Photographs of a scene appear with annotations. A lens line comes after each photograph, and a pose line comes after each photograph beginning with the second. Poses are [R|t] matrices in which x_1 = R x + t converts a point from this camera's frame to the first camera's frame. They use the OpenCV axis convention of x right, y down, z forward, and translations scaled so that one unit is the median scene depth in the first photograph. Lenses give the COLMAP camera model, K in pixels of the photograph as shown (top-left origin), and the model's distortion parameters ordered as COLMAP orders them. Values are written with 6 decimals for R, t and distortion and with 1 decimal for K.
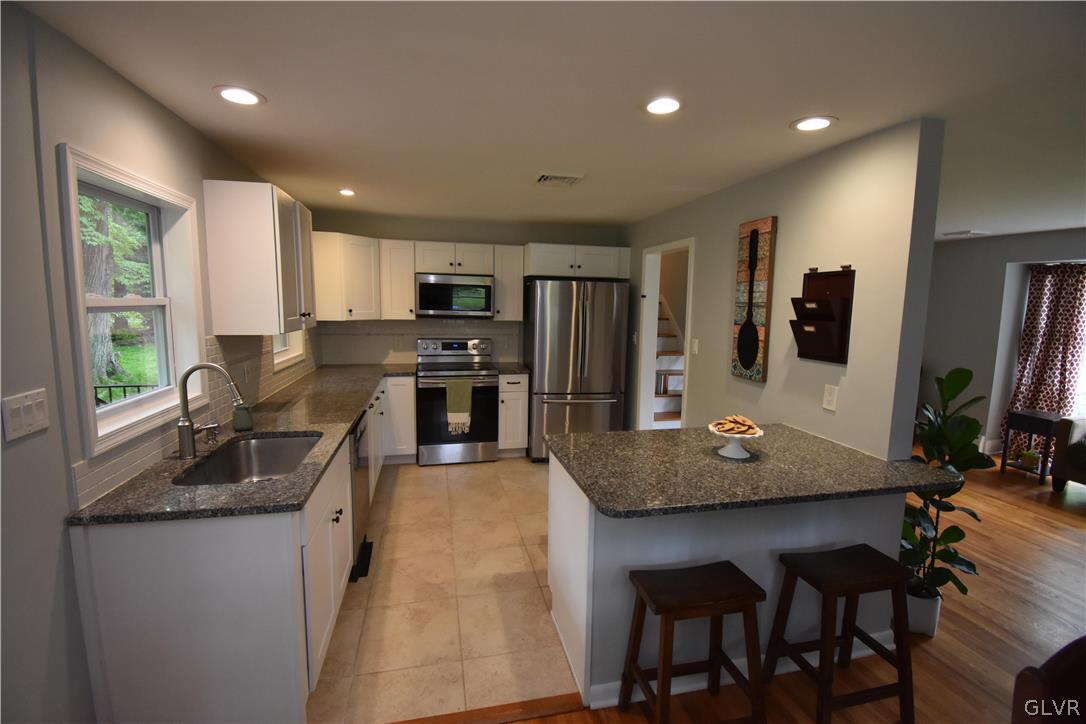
lens RADIAL K [[479.2, 0, 543.0], [0, 479.2, 362.0], [0, 0, 1]] dist [0.020142, -0.025899]
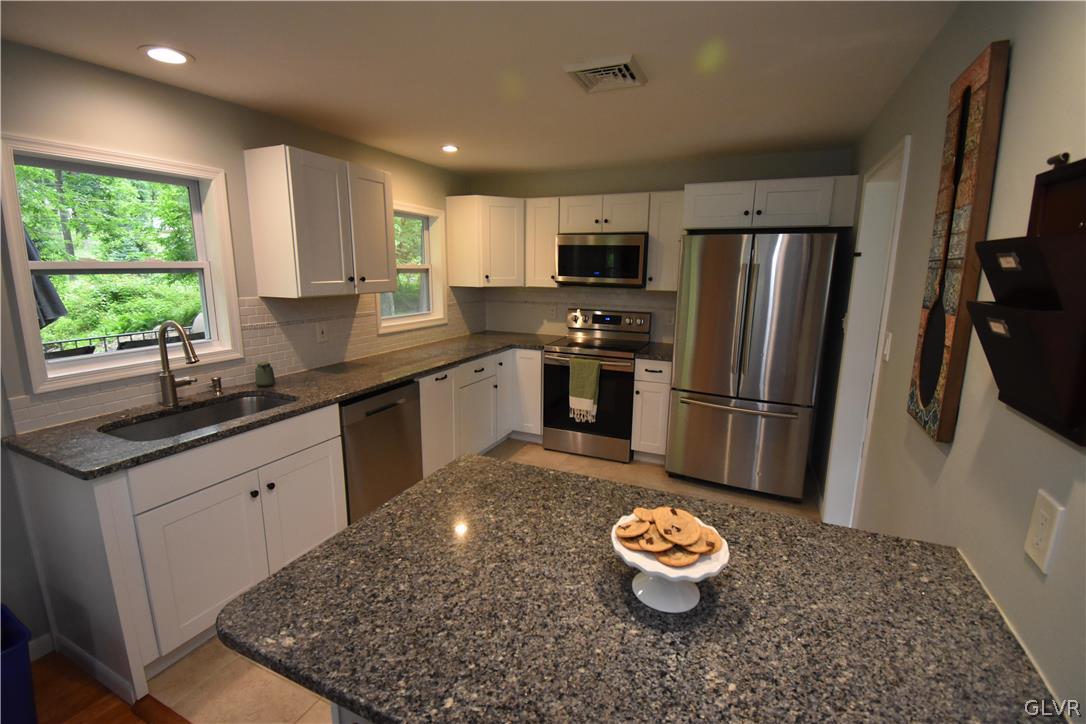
lens RADIAL K [[479.2, 0, 543.0], [0, 479.2, 362.0], [0, 0, 1]] dist [0.020142, -0.025899]
pose [[0.795212, 0.110386, -0.596198, 0.268092], [-0.072268, 0.993534, 0.087562, -0.027293], [0.602009, -0.026544, 0.798048, 0.276536]]
